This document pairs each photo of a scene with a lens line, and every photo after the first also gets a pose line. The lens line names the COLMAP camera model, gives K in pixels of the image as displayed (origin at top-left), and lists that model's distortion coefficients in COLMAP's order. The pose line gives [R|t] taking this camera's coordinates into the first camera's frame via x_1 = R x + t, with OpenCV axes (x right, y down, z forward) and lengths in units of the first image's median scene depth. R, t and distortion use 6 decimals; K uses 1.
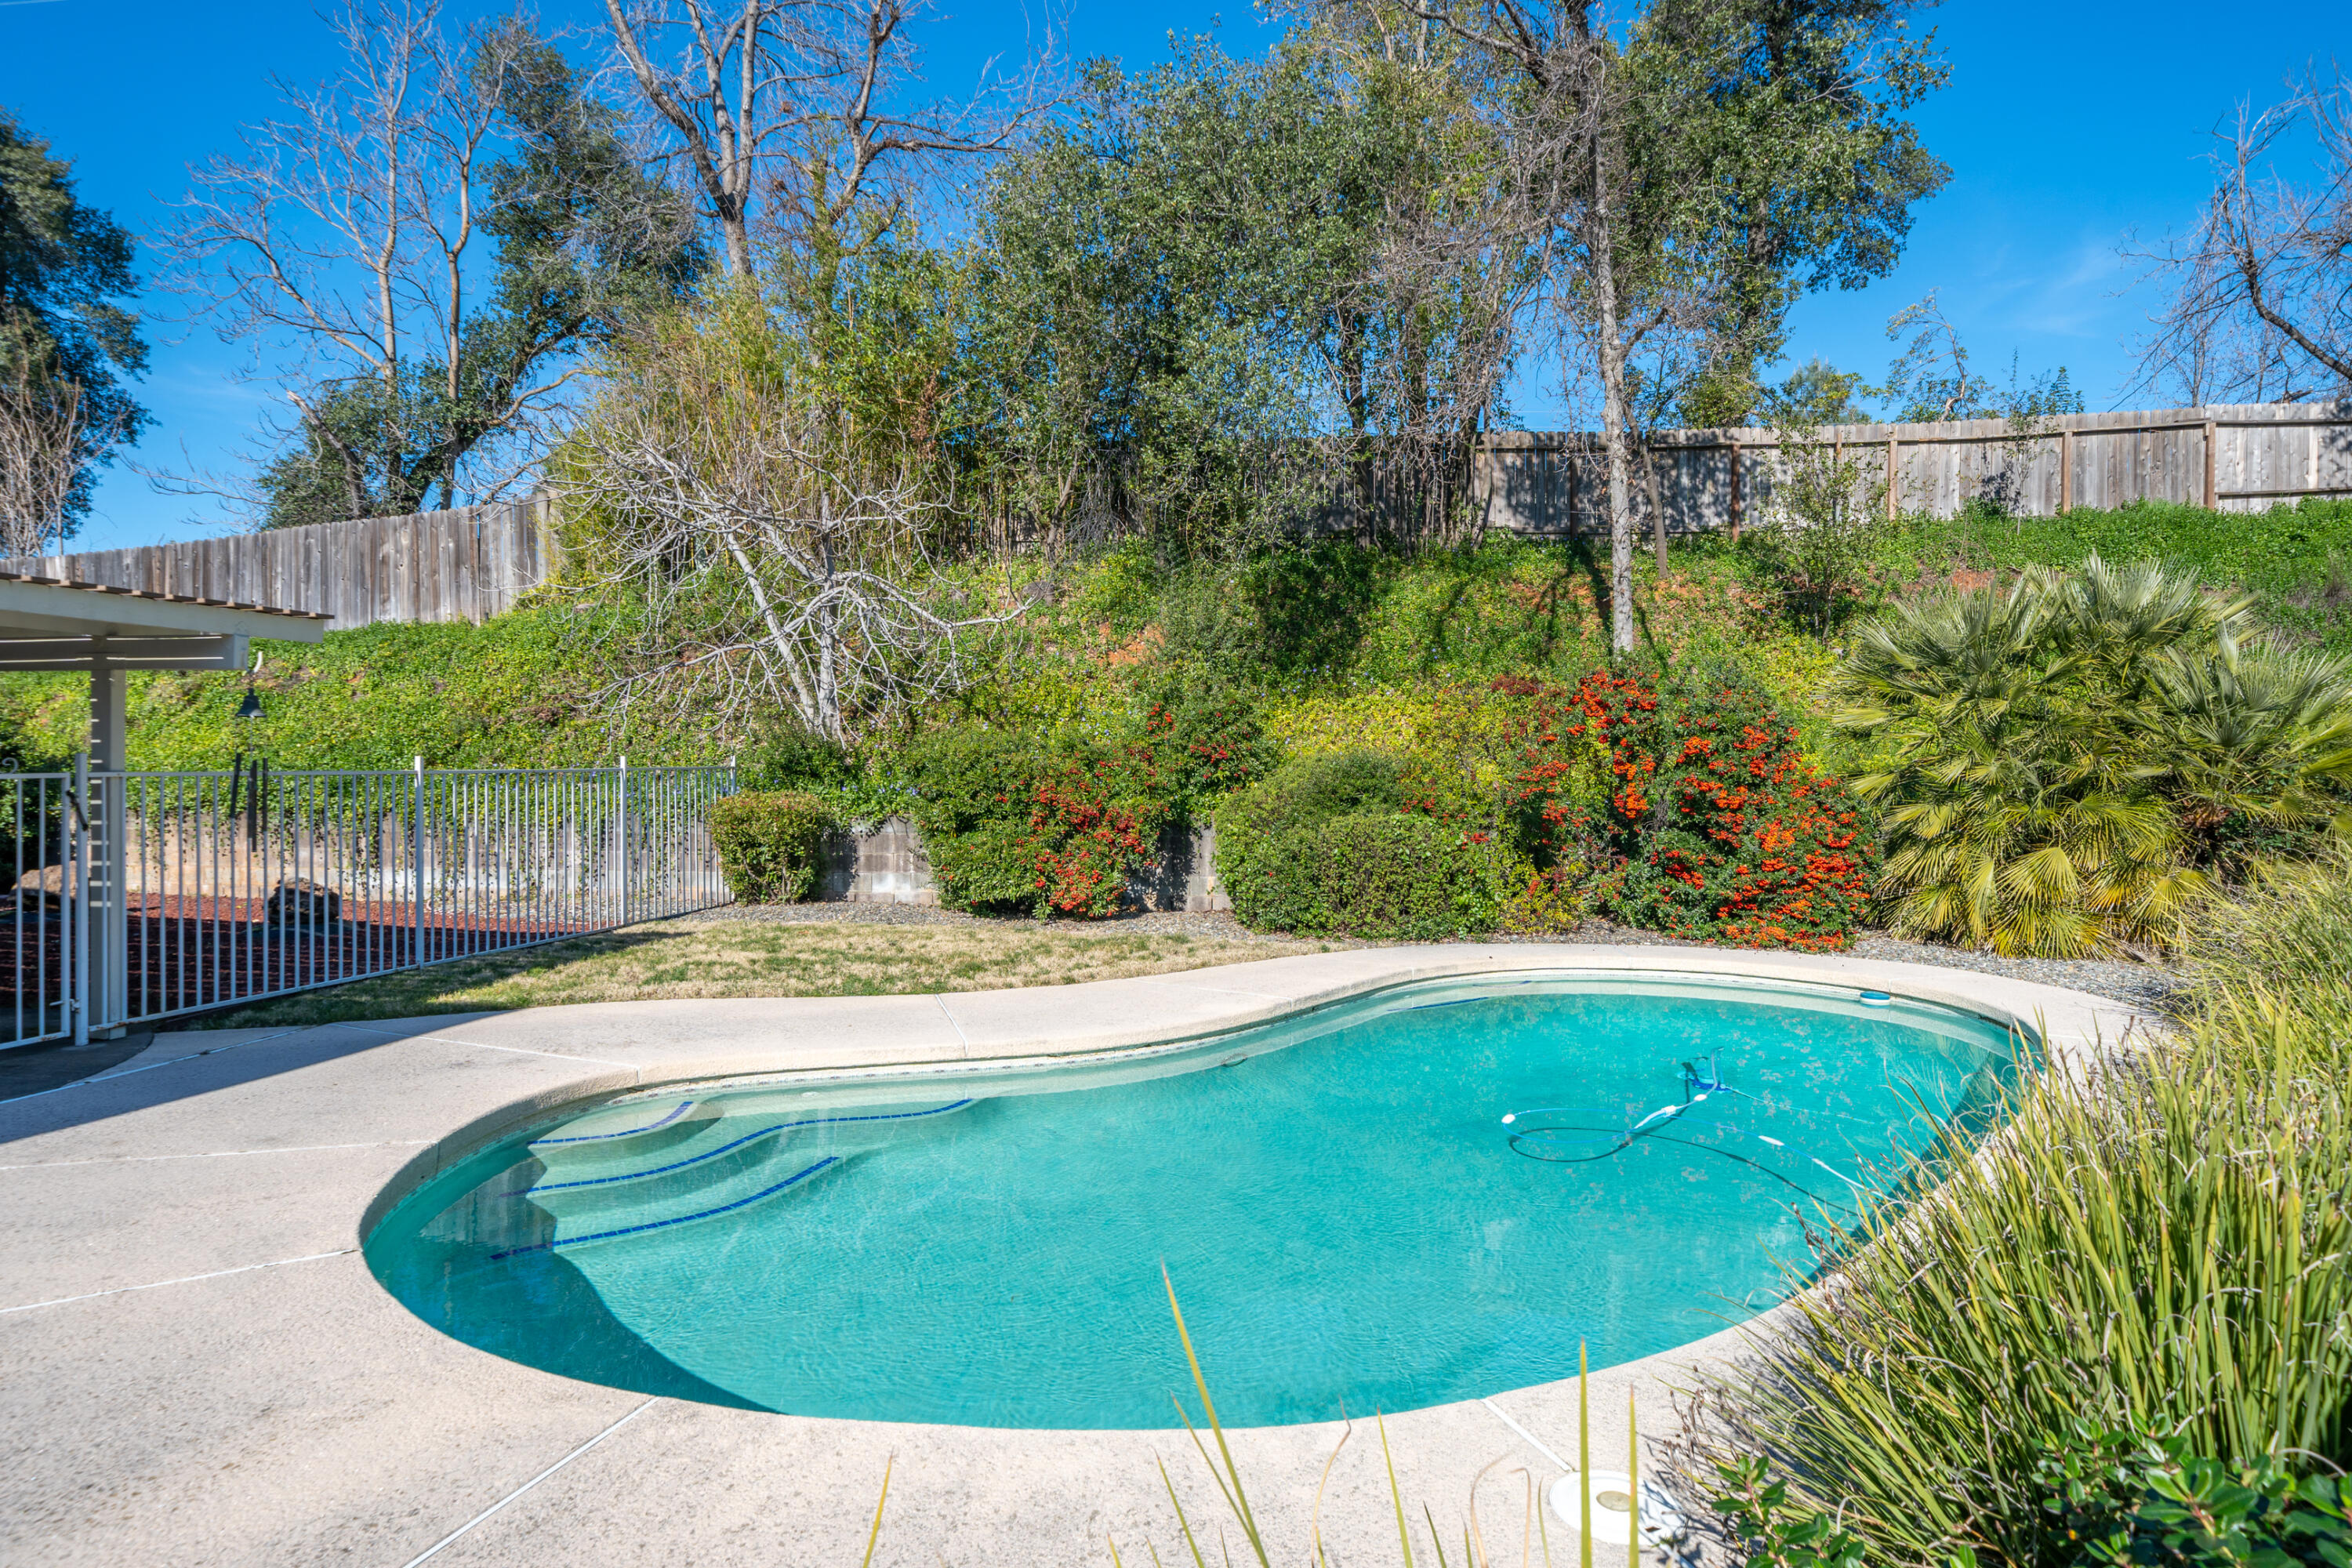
lens RADIAL K [[1391.4, 0, 1179.9], [0, 1391.4, 751.7], [0, 0, 1]] dist [0.000574, 0.003420]
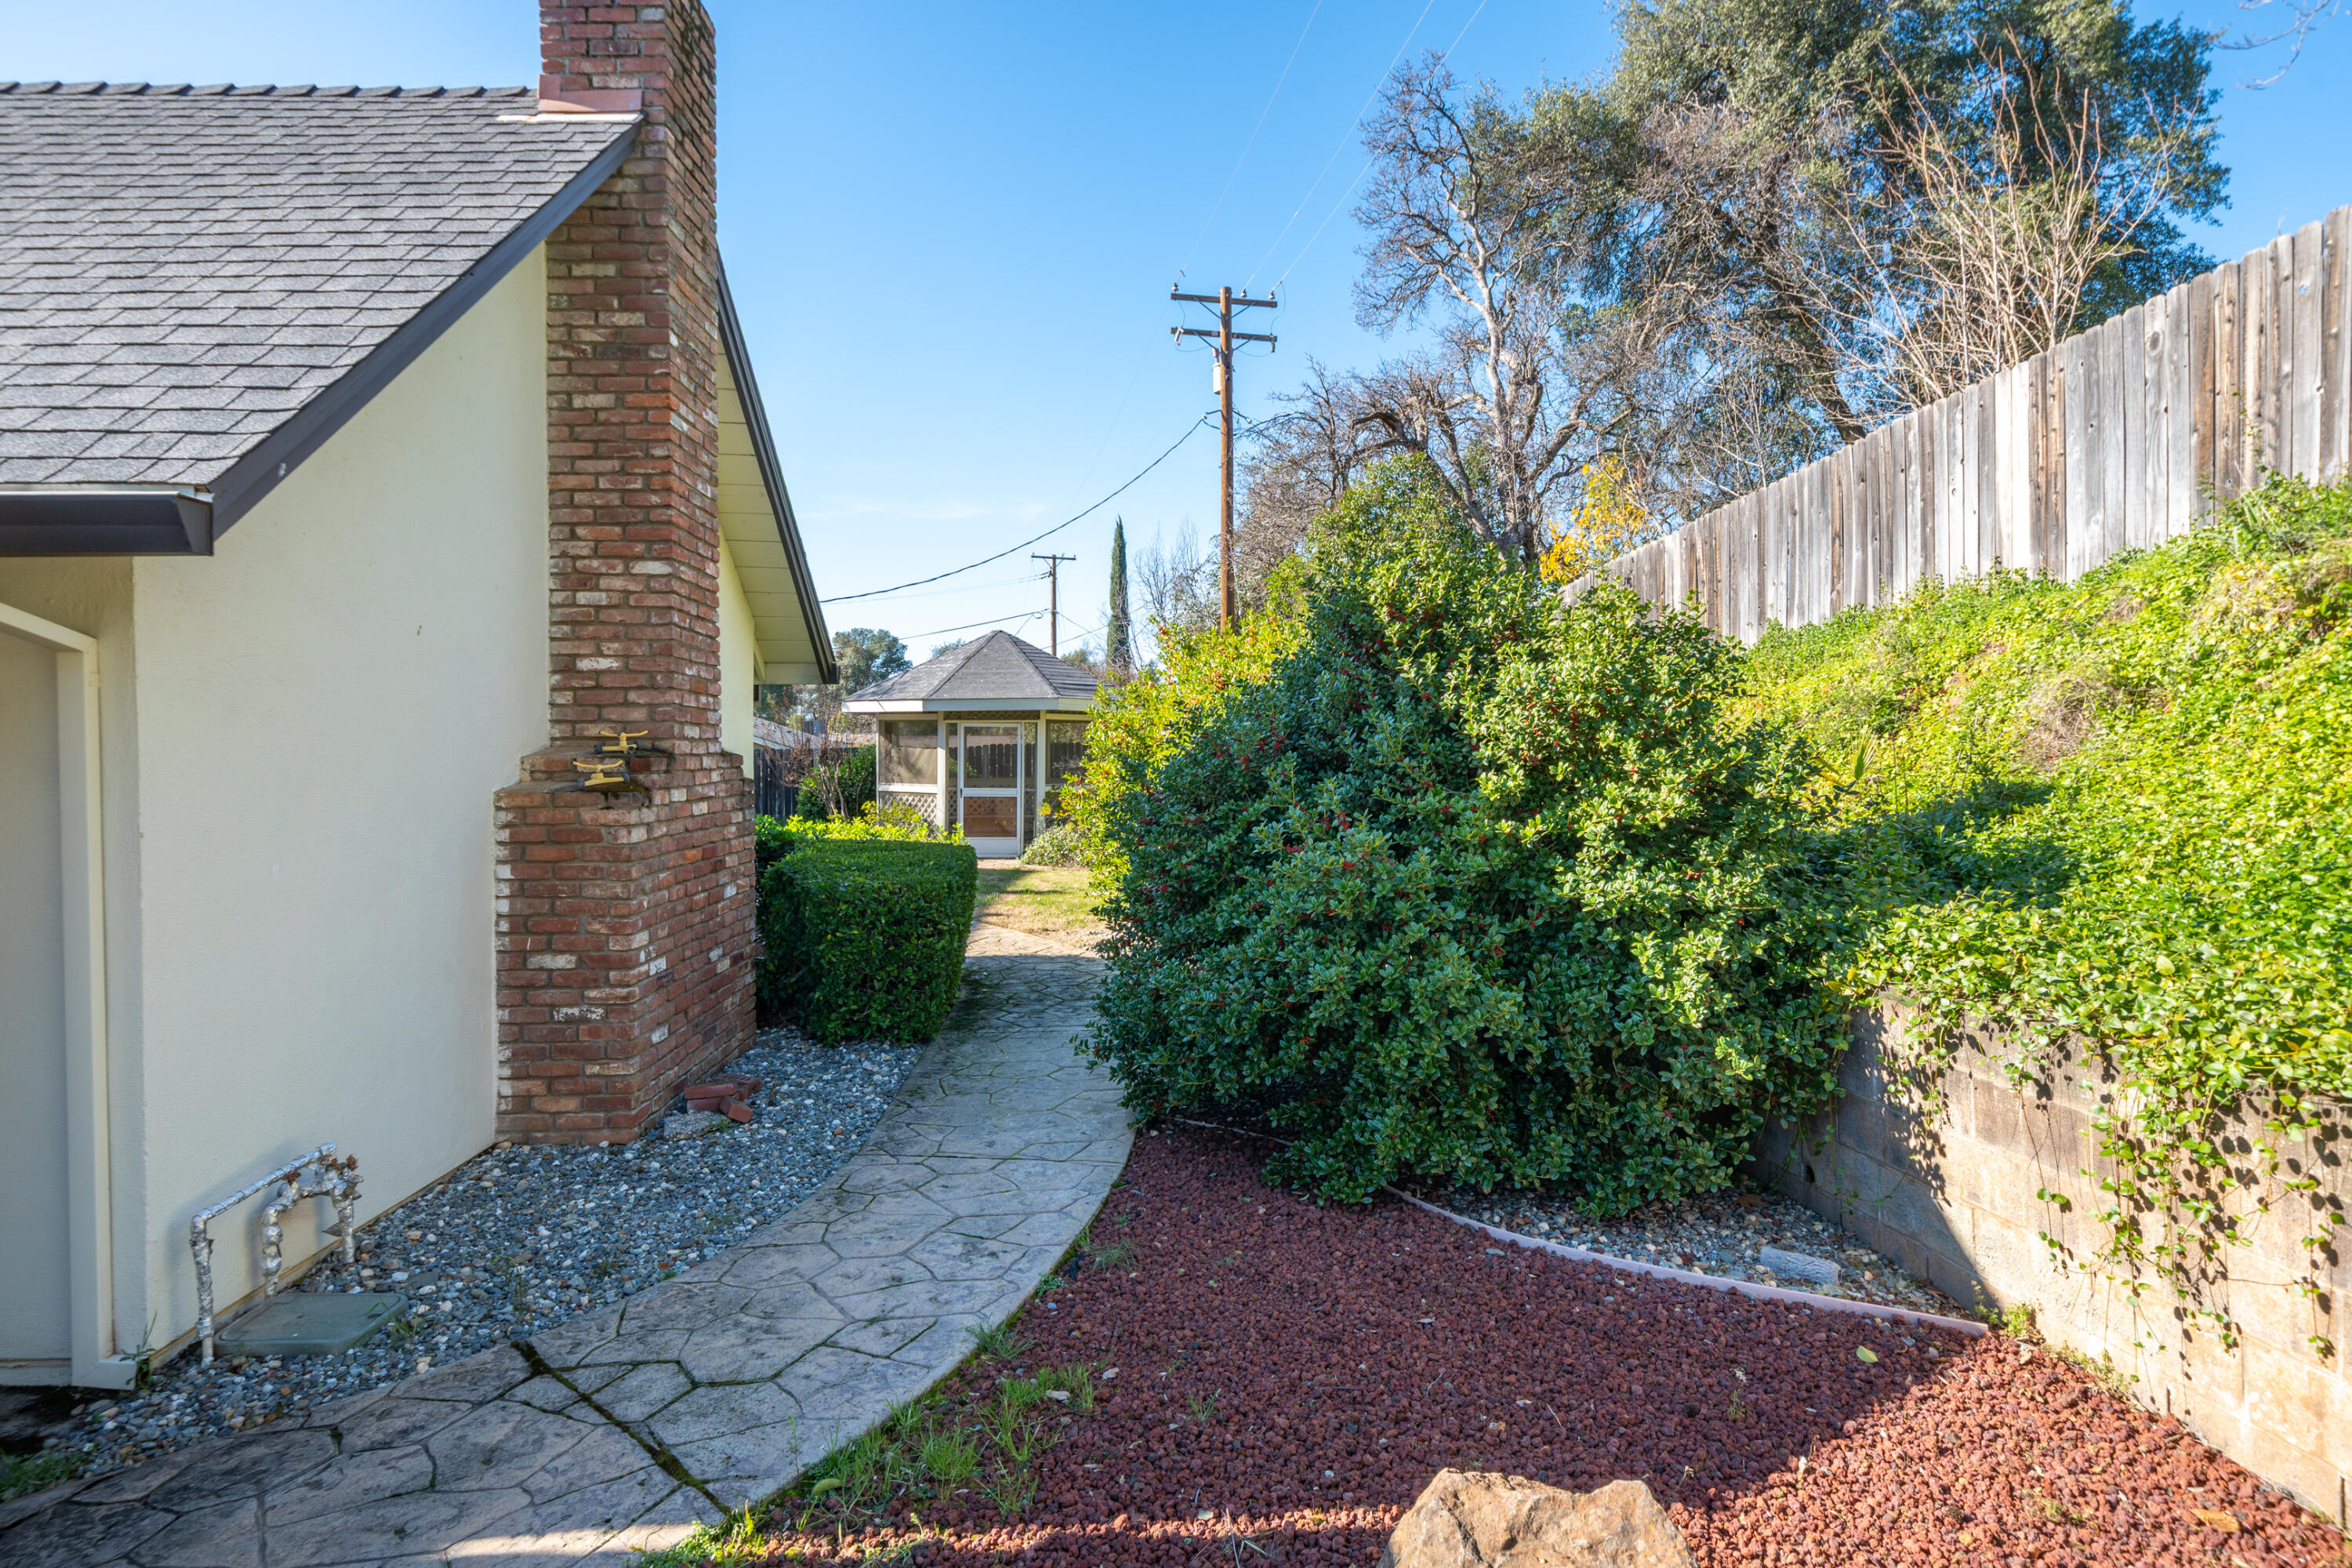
lens RADIAL K [[1252.8, 0, 1166.3], [0, 1252.8, 766.1], [0, 0, 1]] dist [0.000433, 0.001577]
pose [[0.224889, 0.011532, -0.974316, -0.487595], [0.009240, 0.999860, 0.013967, -0.009081], [0.974341, -0.012143, 0.224750, 0.674016]]
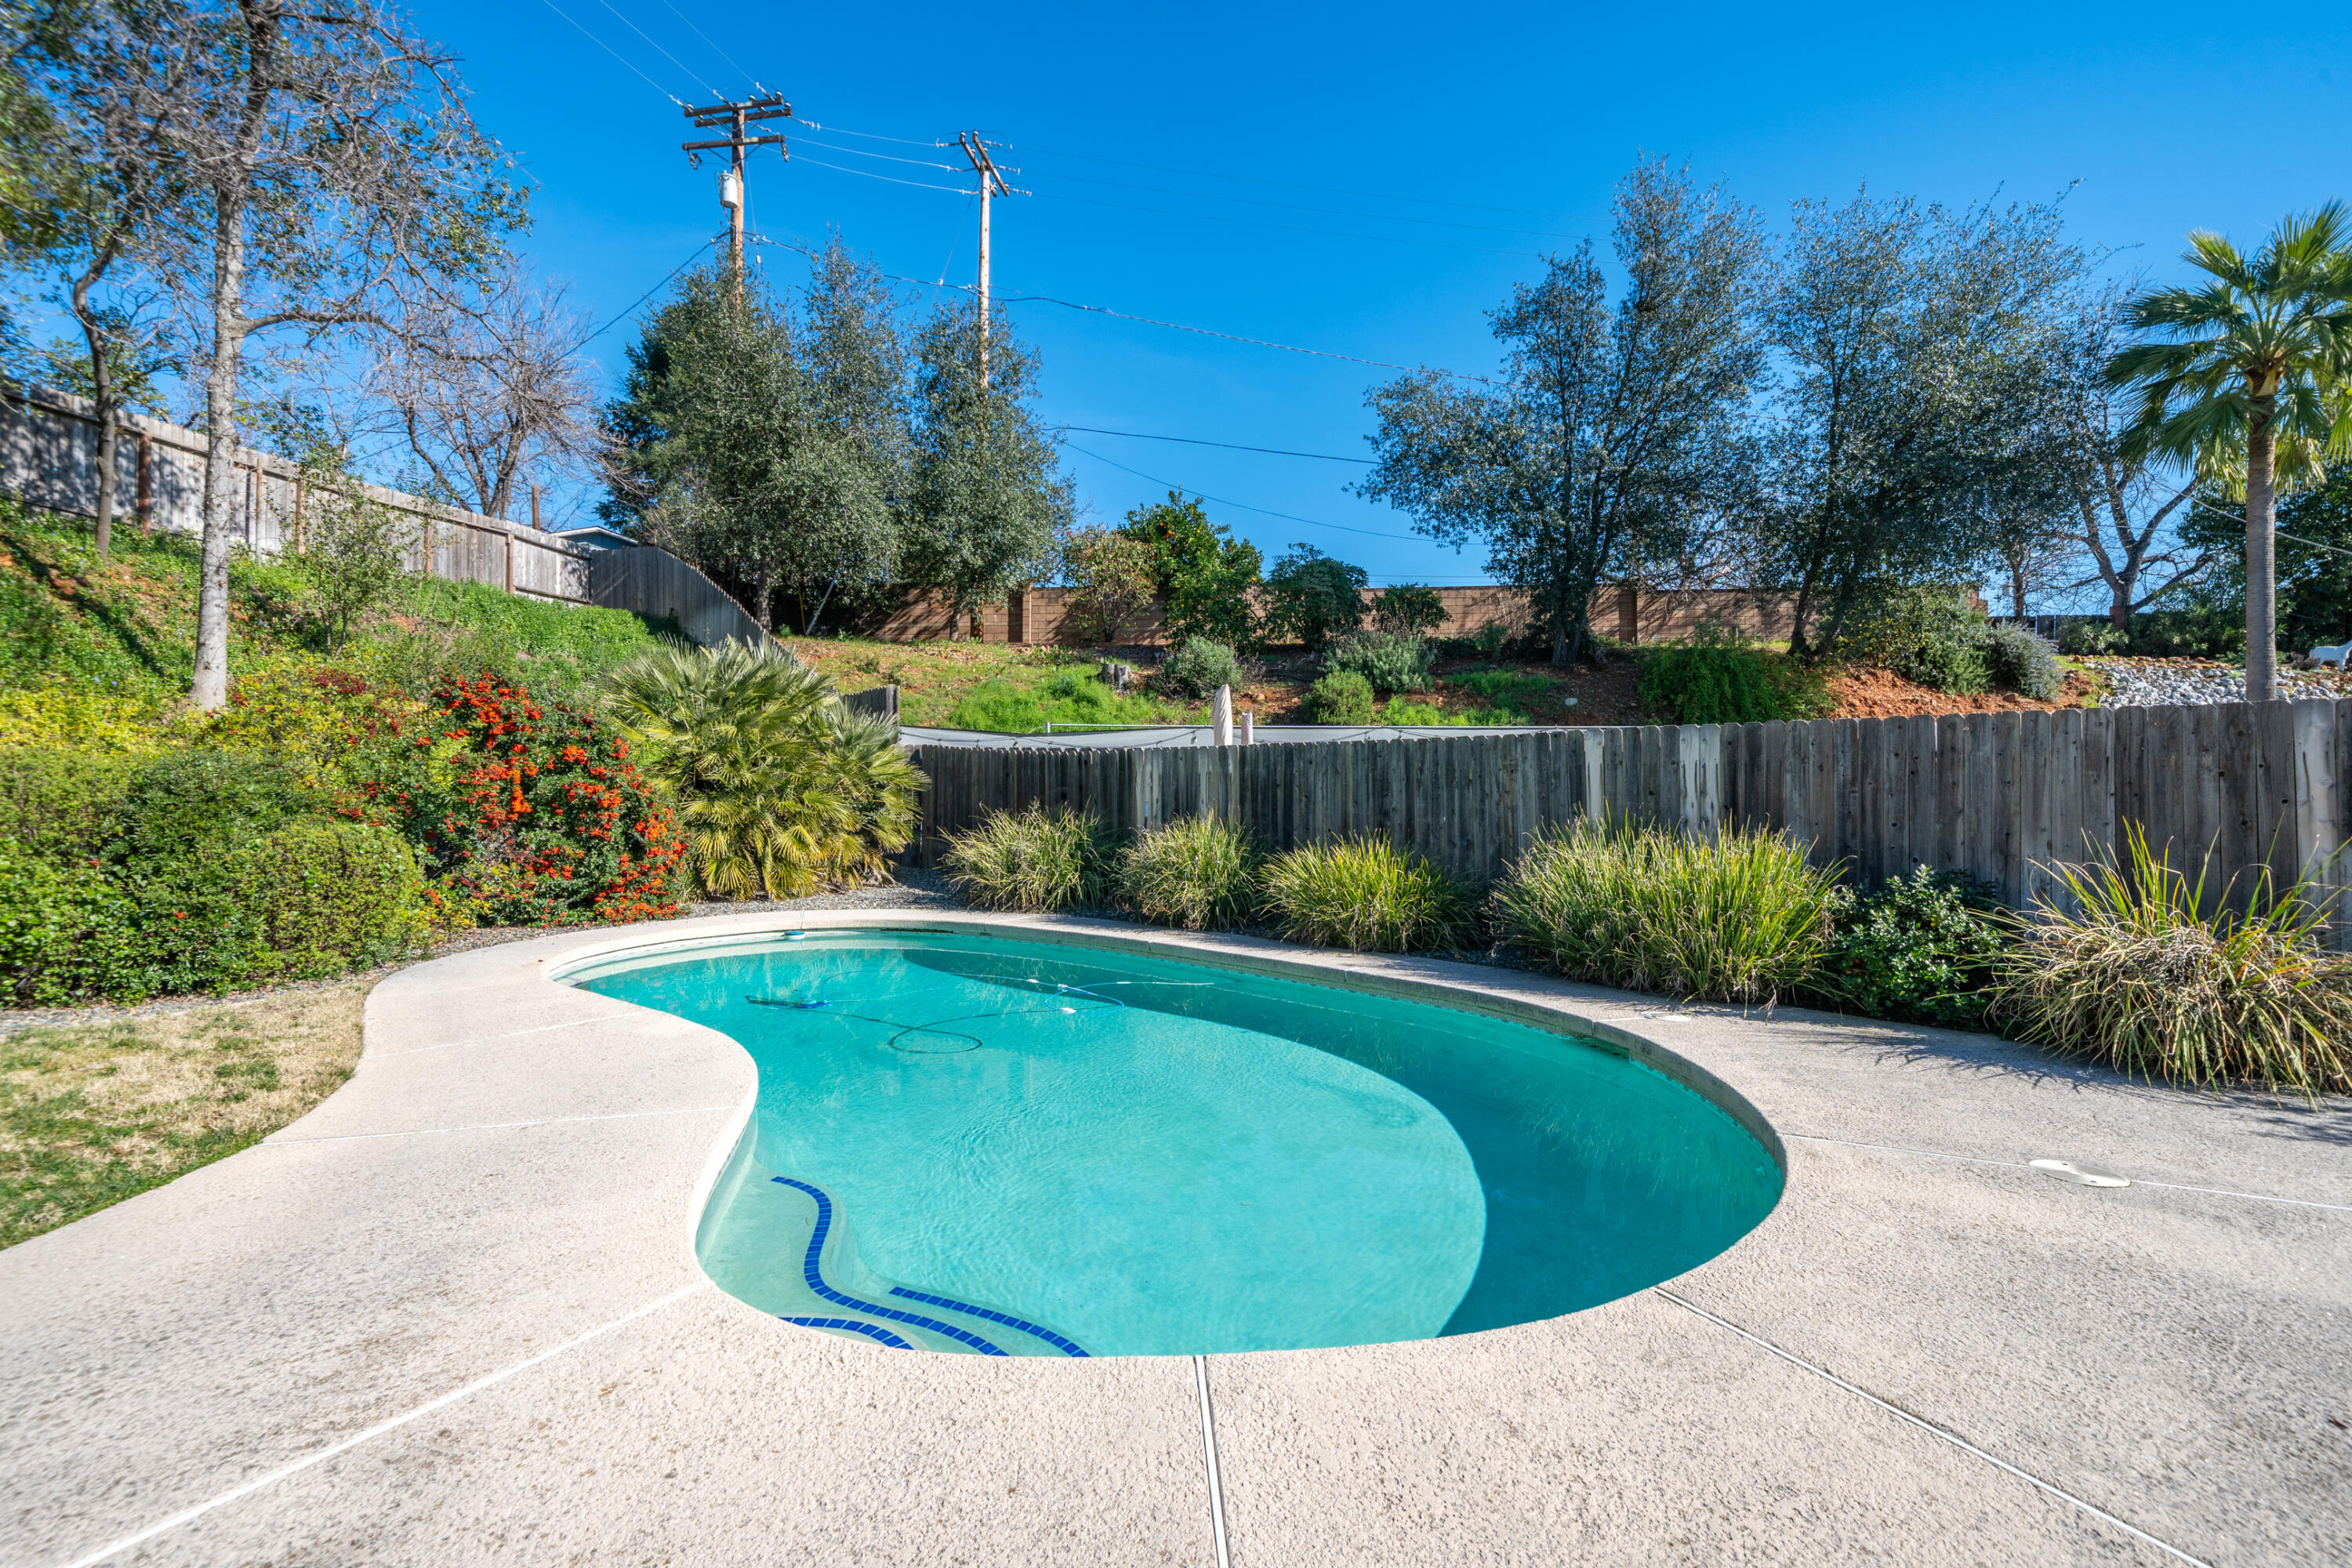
lens RADIAL K [[1043.0, 0, 1170.7], [0, 1043.0, 791.4], [0, 0, 1]] dist [0.002622, -0.000180]
pose [[0.059631, -0.007964, 0.998189, -0.293823], [-0.004489, 0.999956, 0.008246, 0.011301], [-0.998210, -0.004973, 0.059593, 0.301203]]
